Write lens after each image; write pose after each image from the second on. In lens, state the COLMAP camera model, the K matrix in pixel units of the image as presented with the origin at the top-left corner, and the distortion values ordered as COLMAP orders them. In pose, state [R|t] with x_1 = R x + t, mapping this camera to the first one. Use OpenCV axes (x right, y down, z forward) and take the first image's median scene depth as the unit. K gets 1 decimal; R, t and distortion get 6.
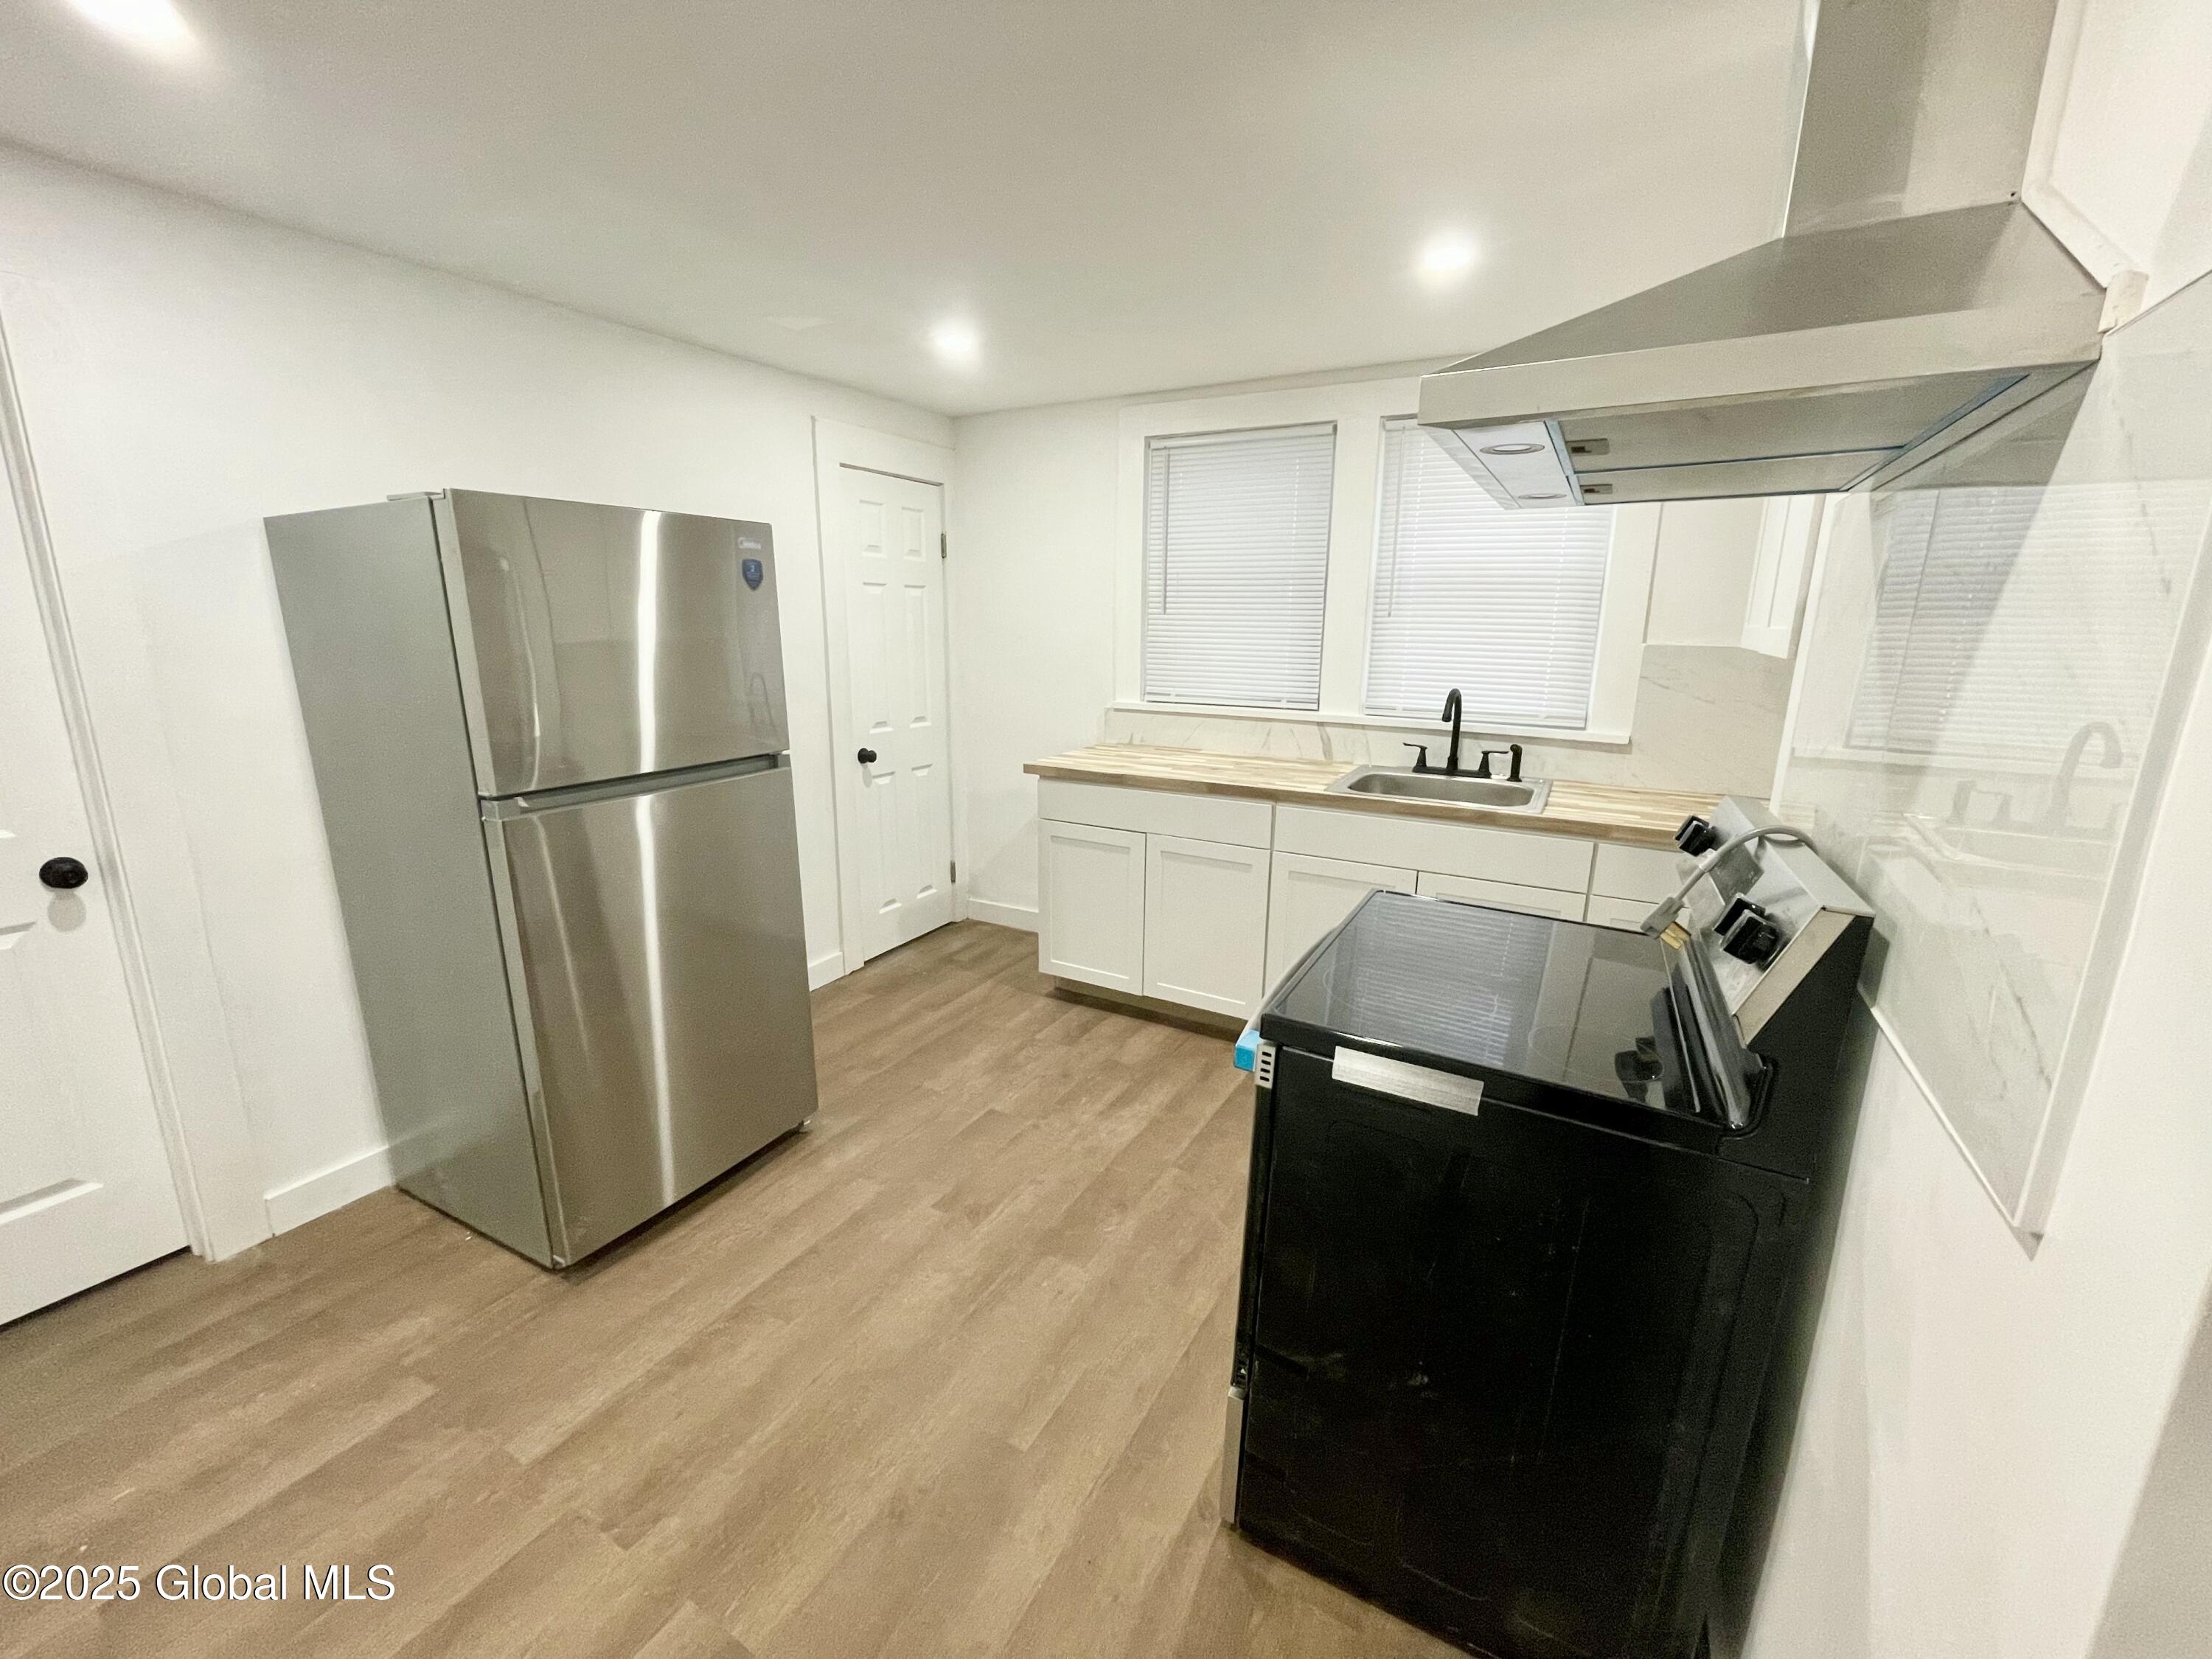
lens RADIAL K [[911.8, 0, 1099.6], [0, 911.8, 828.4], [0, 0, 1]] dist [-0.009412, 0.002726]
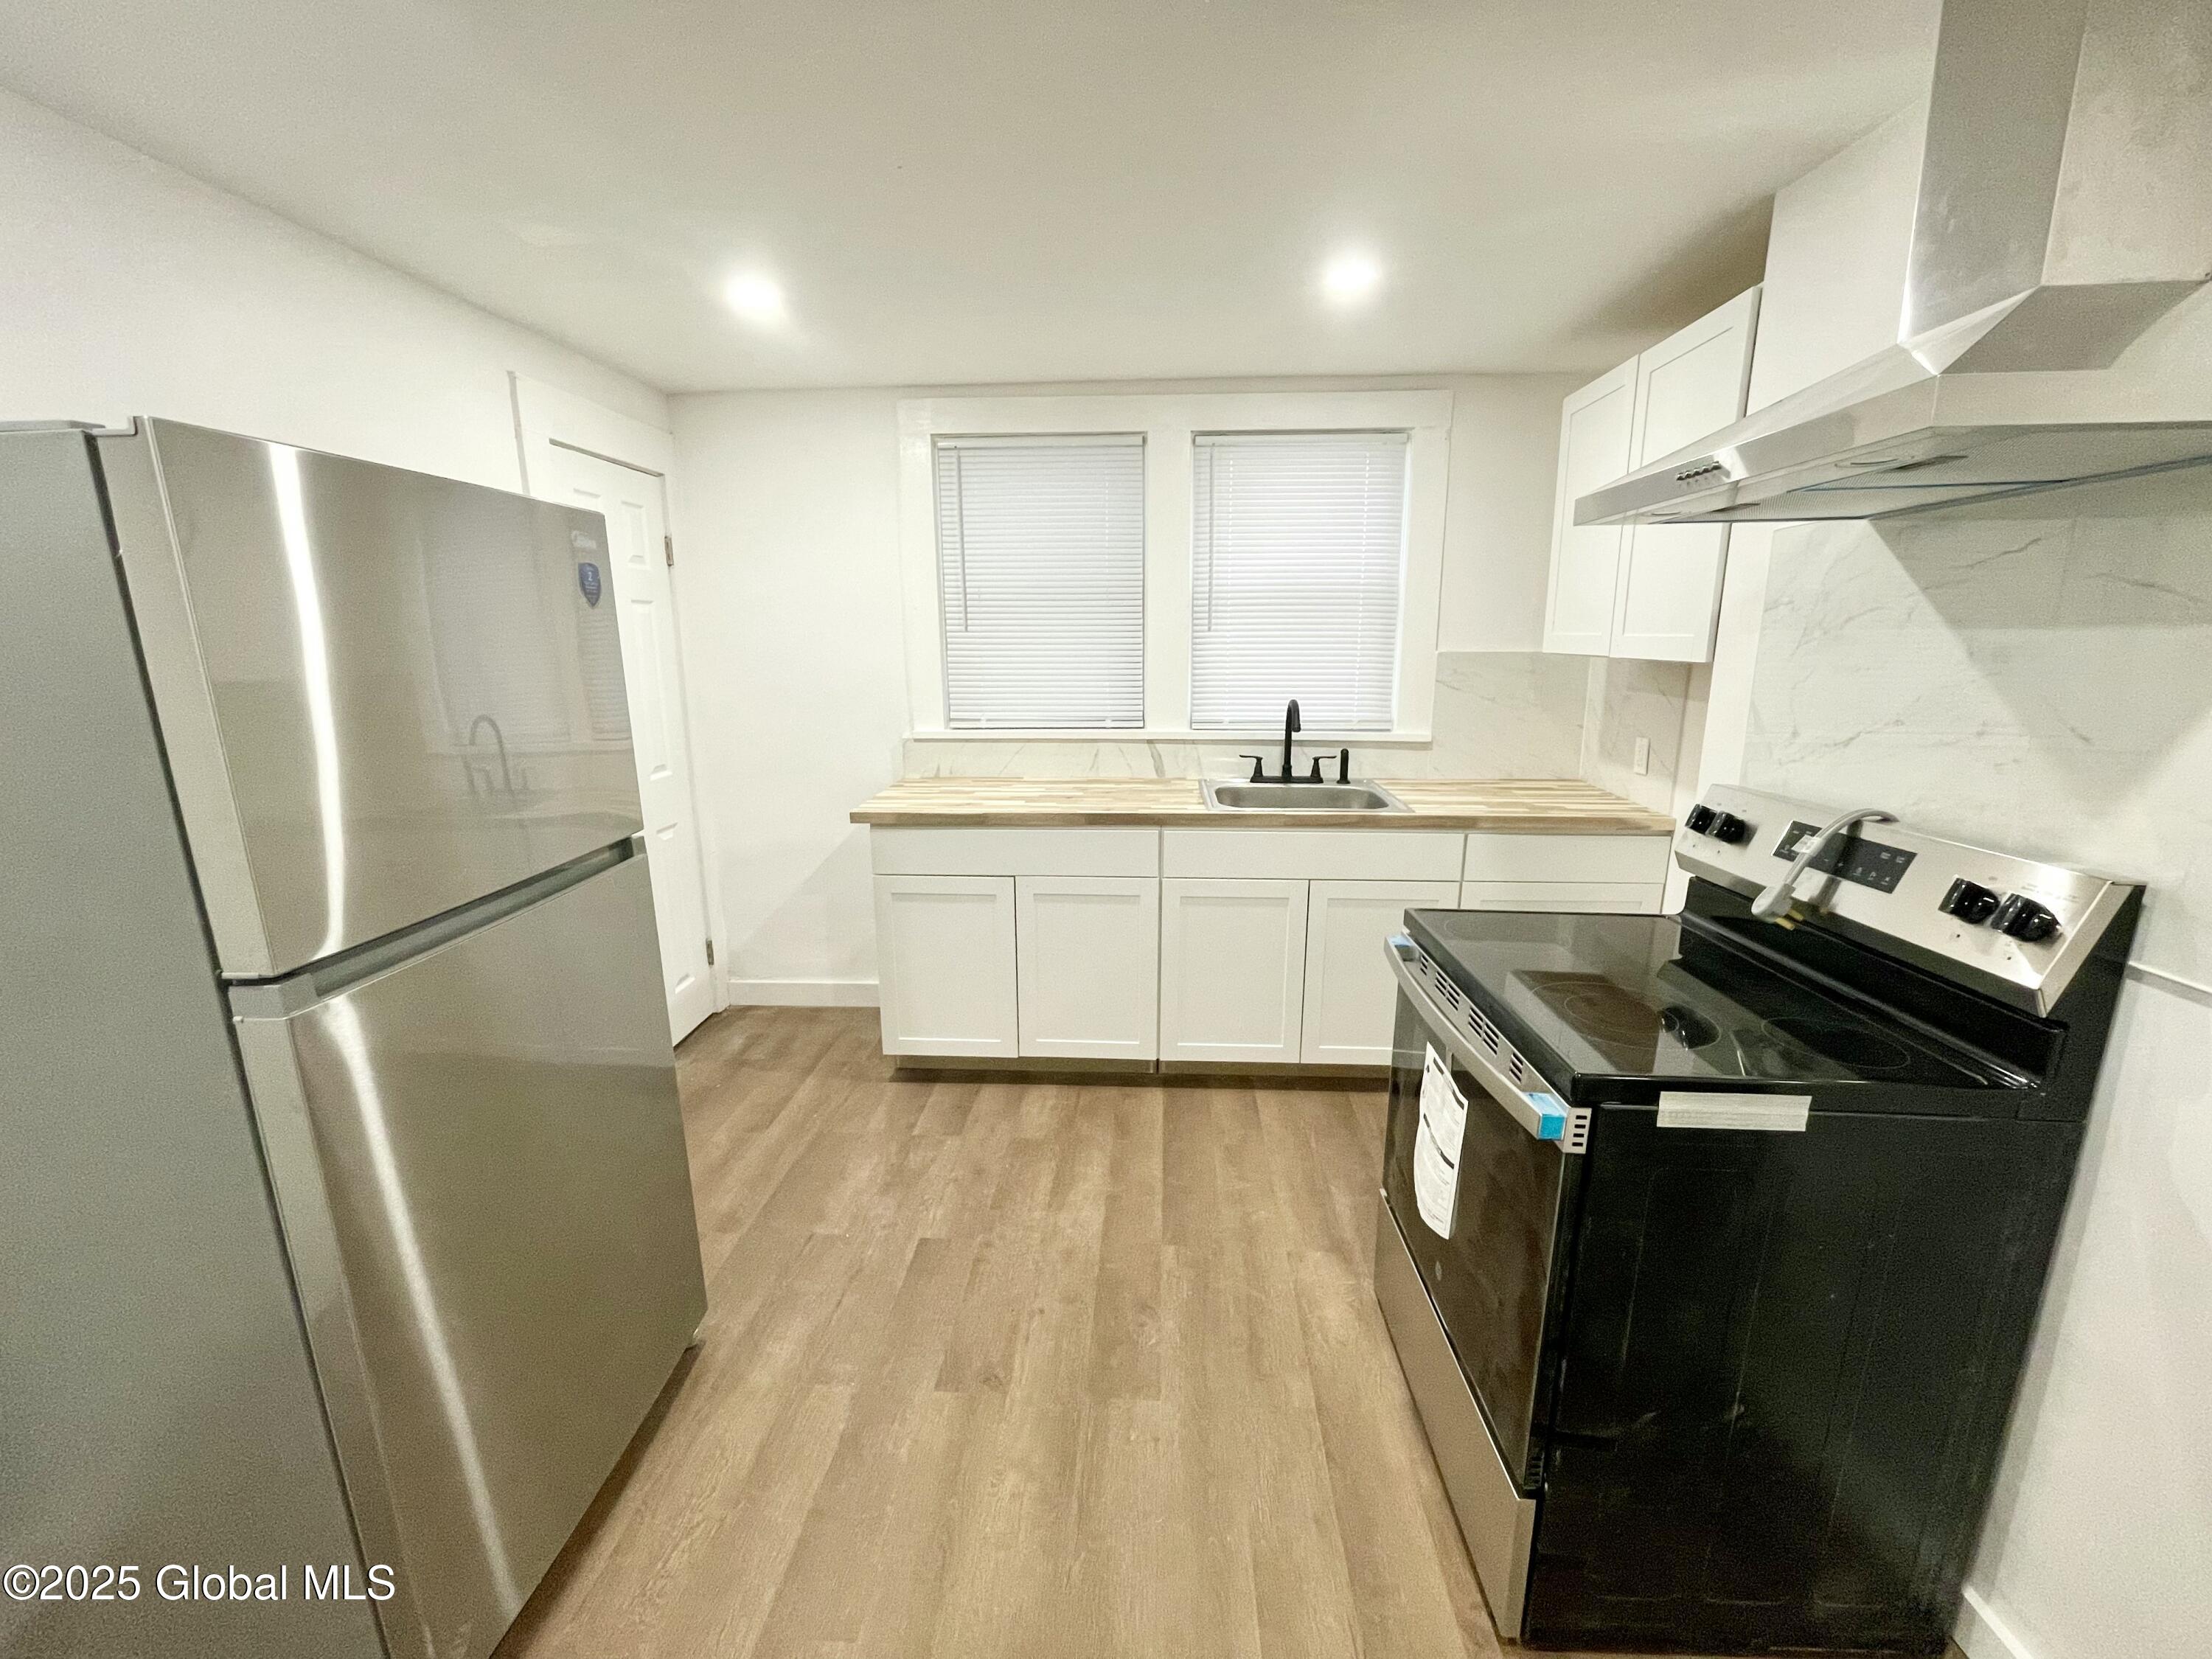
lens RADIAL K [[911.8, 0, 1099.5], [0, 911.8, 824.7], [0, 0, 1]] dist [-0.009412, 0.002726]
pose [[0.897788, -0.105644, 0.427570, -0.261744], [0.113556, 0.993507, 0.007036, -0.044006], [-0.425537, 0.042236, 0.903955, 0.163601]]
